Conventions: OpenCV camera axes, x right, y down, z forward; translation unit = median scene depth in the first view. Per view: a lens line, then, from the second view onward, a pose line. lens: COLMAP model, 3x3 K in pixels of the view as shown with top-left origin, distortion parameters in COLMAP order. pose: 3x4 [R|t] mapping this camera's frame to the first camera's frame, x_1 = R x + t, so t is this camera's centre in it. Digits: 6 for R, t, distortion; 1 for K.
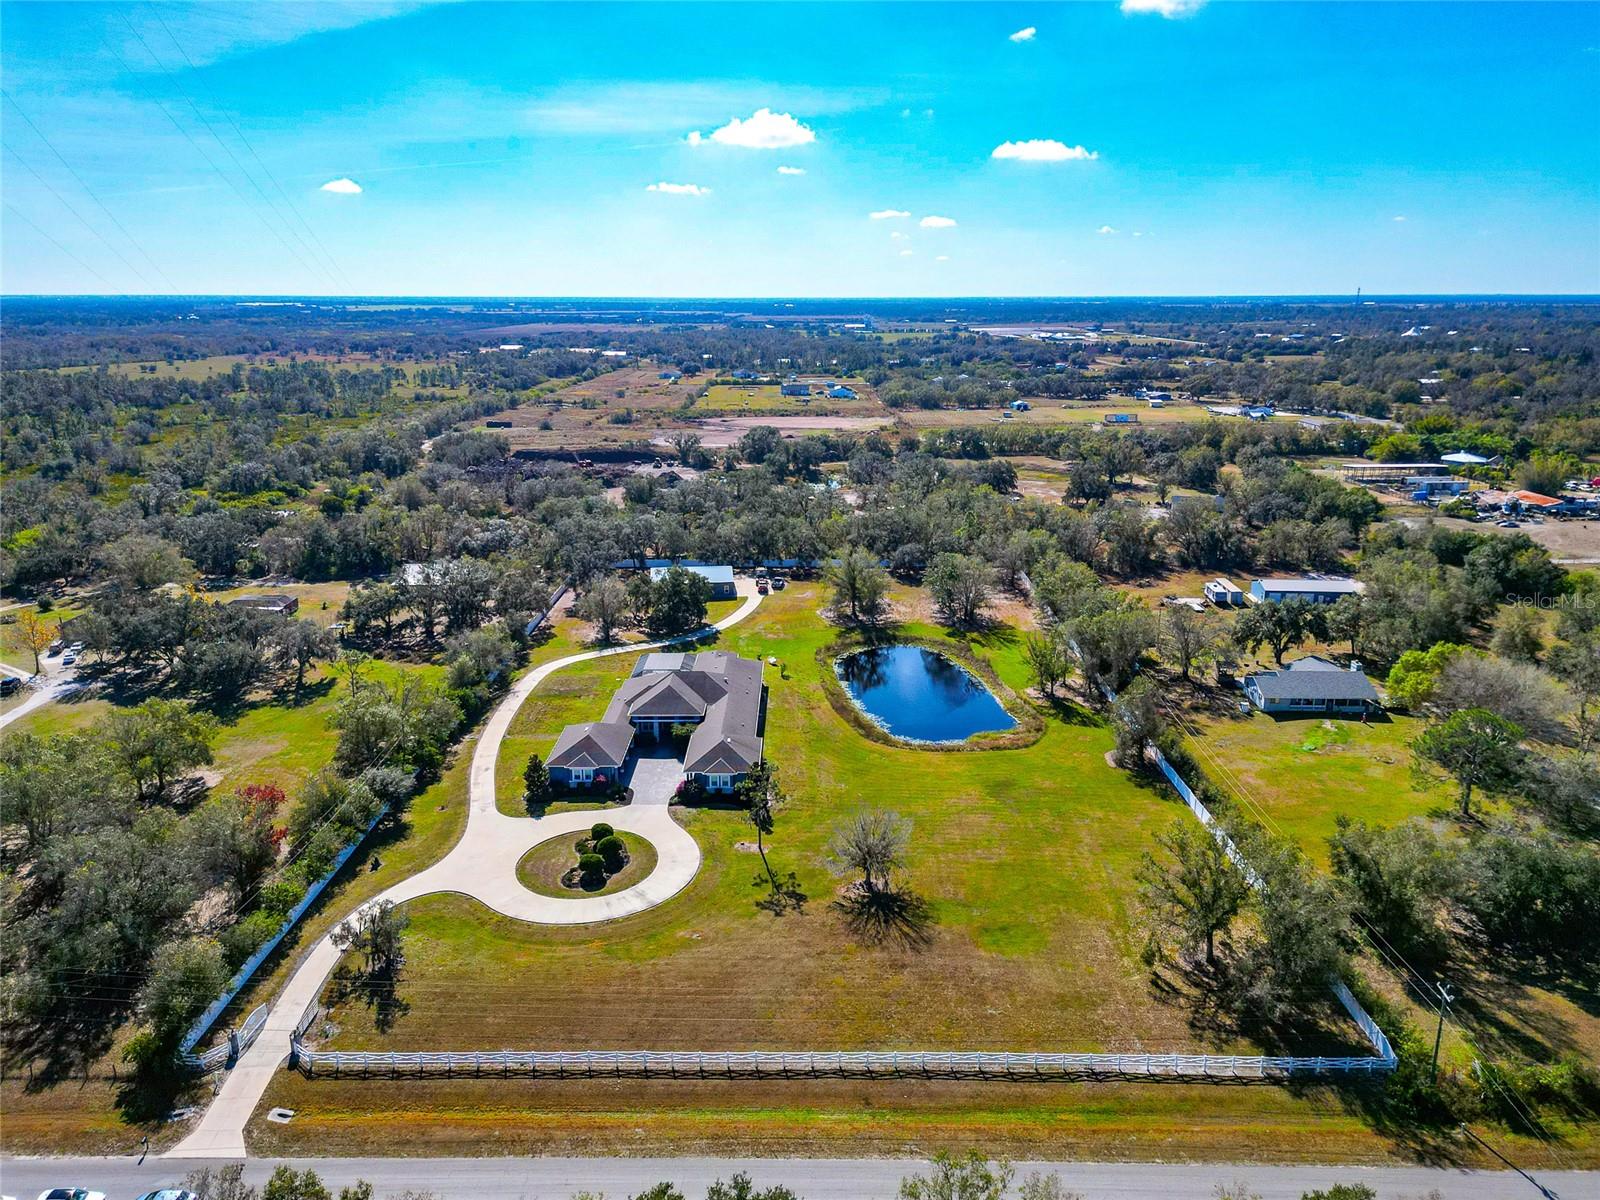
lens RADIAL K [[1149.2, 0, 801.8], [0, 1149.2, 588.8], [0, 0, 1]] dist [0.067415, -0.060989]
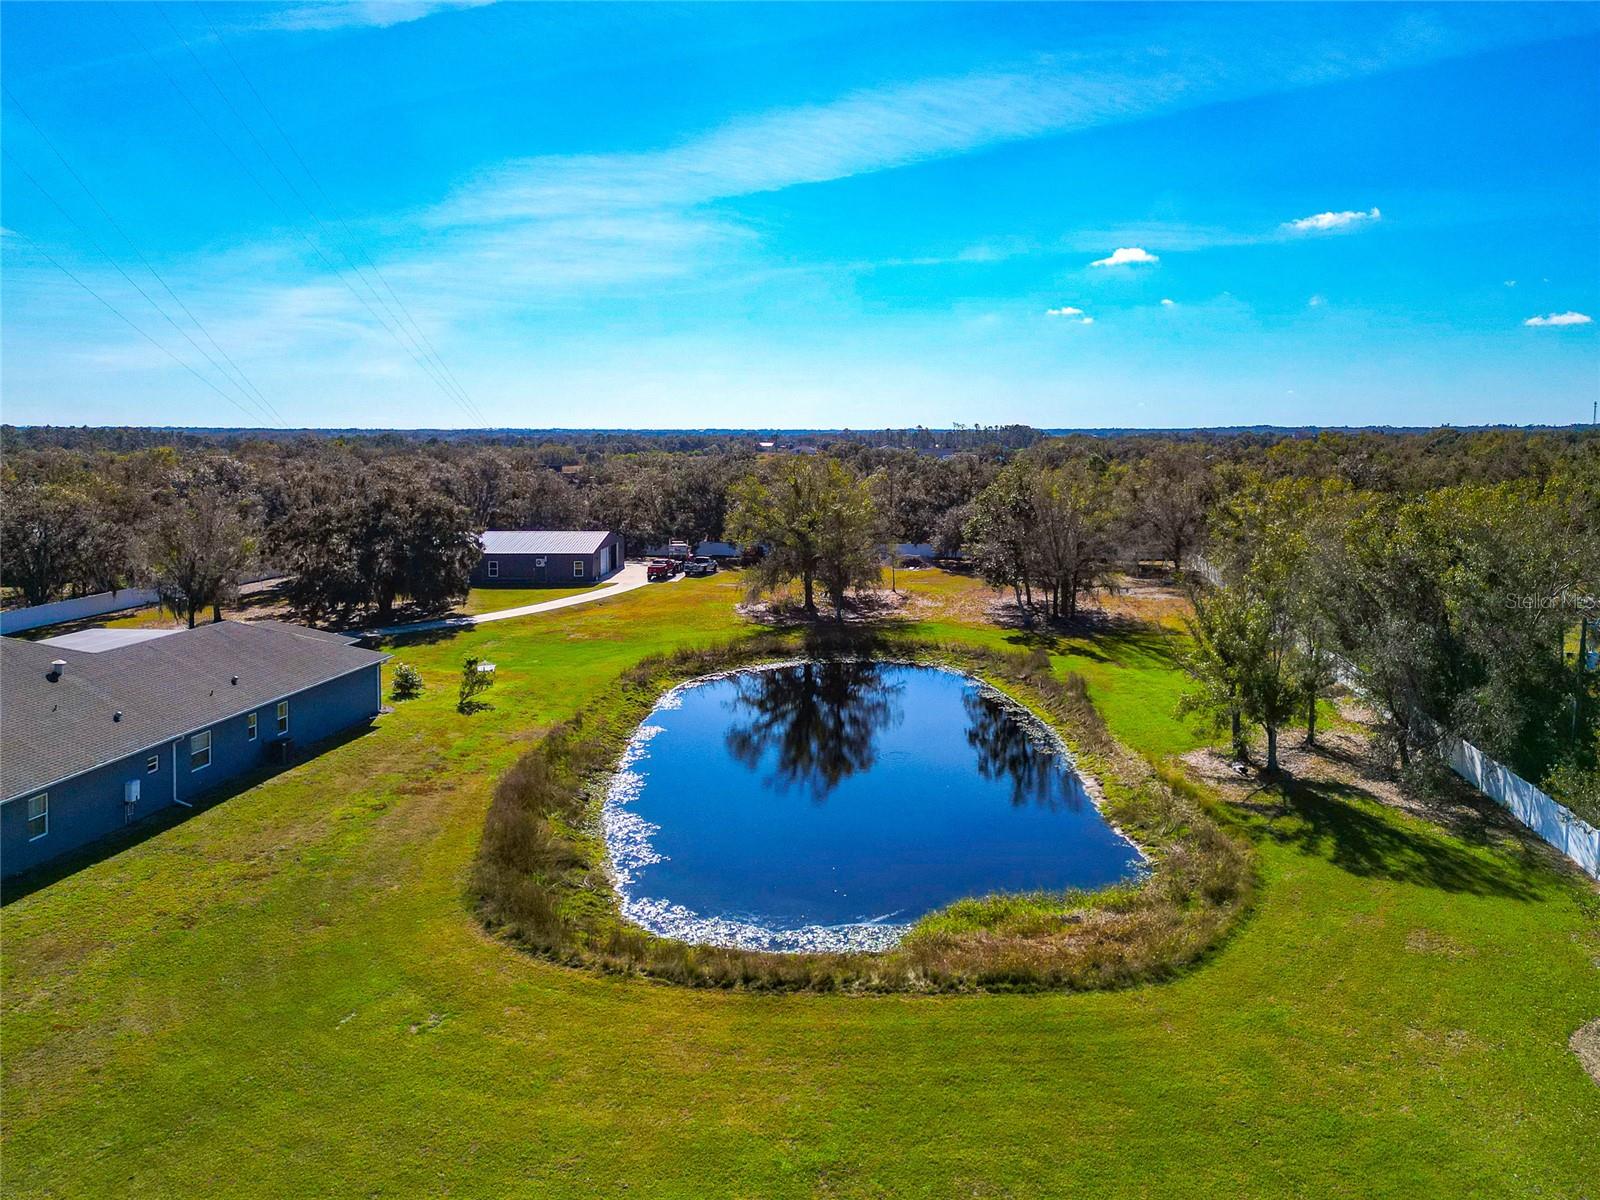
lens RADIAL K [[1149.2, 0, 854.3], [0, 1149.2, 505.7], [0, 0, 1]] dist [0.067415, -0.060989]
pose [[0.991571, -0.006748, -0.129390, 0.148949], [-0.017822, 0.982047, -0.187792, 0.082643], [0.128334, 0.188515, 0.973649, 0.683771]]
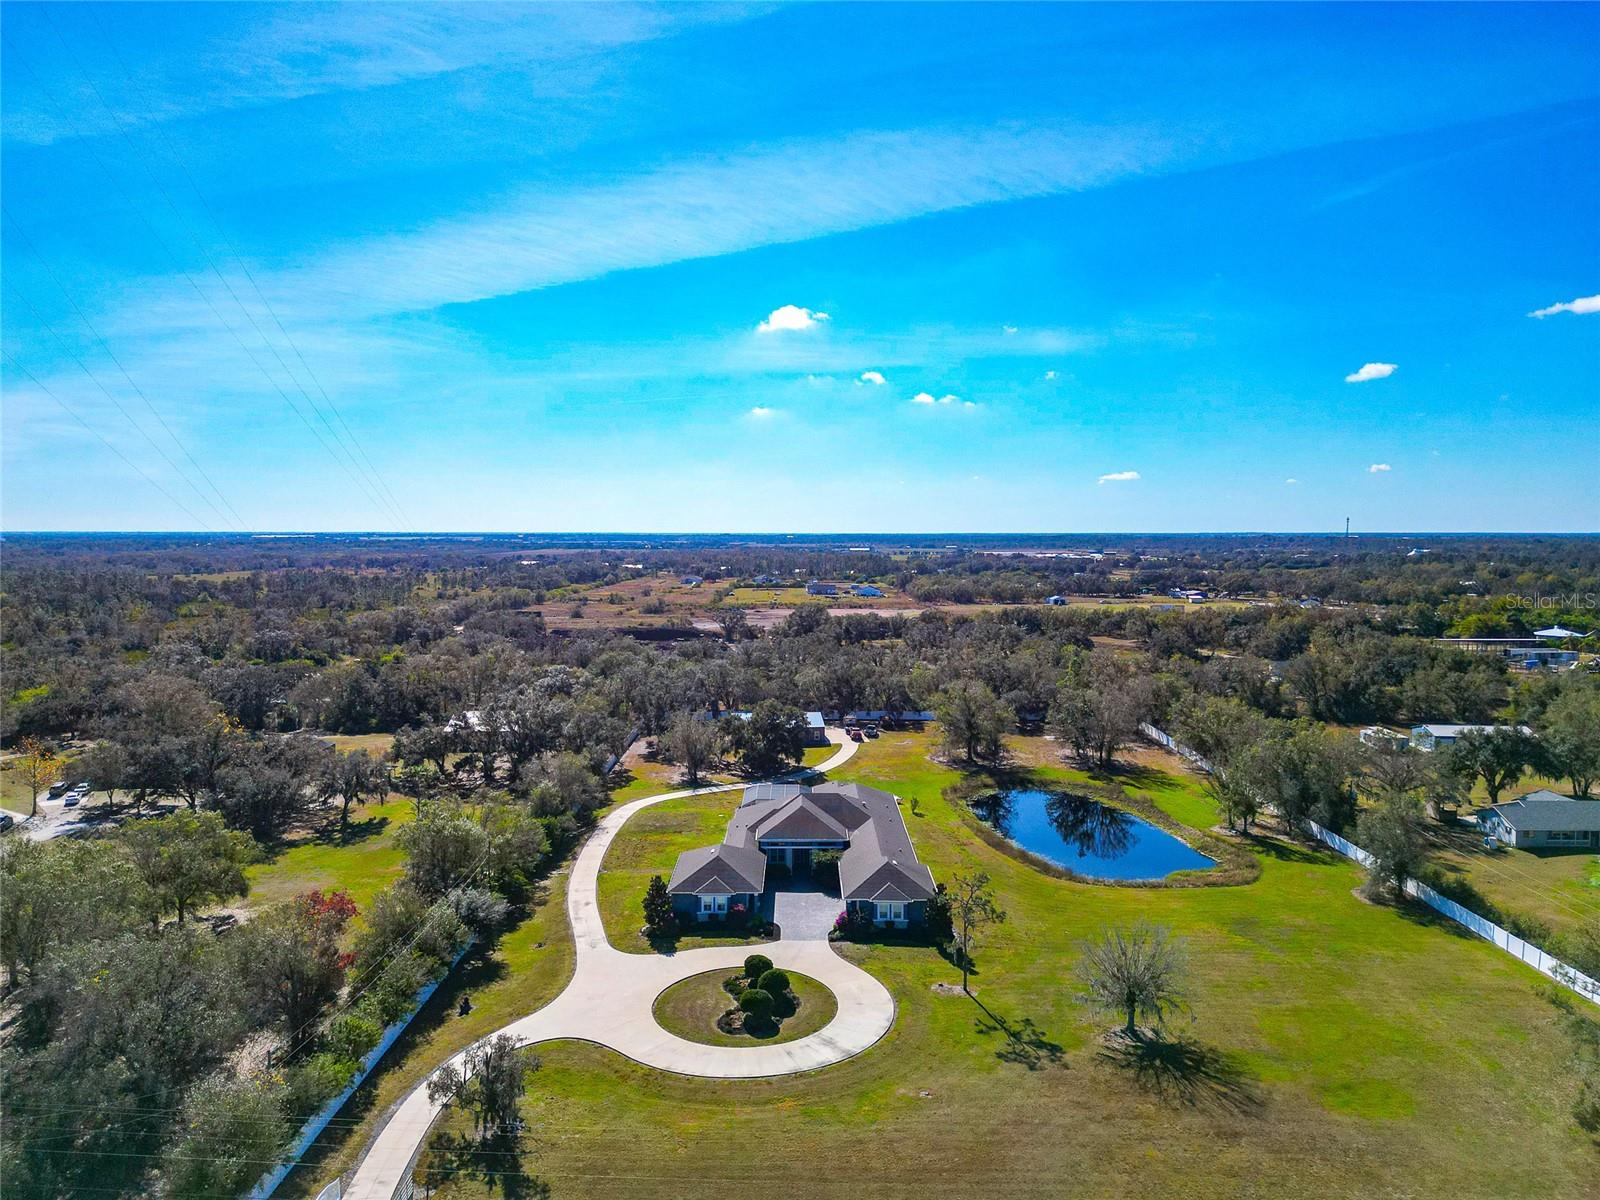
lens RADIAL K [[1149.2, 0, 794.6], [0, 1149.2, 596.2], [0, 0, 1]] dist [0.067415, -0.060989]
pose [[0.999990, -0.004122, -0.001561, -0.105173], [0.003743, 0.981114, -0.193395, 0.084826], [0.002329, 0.193387, 0.981120, 0.145666]]
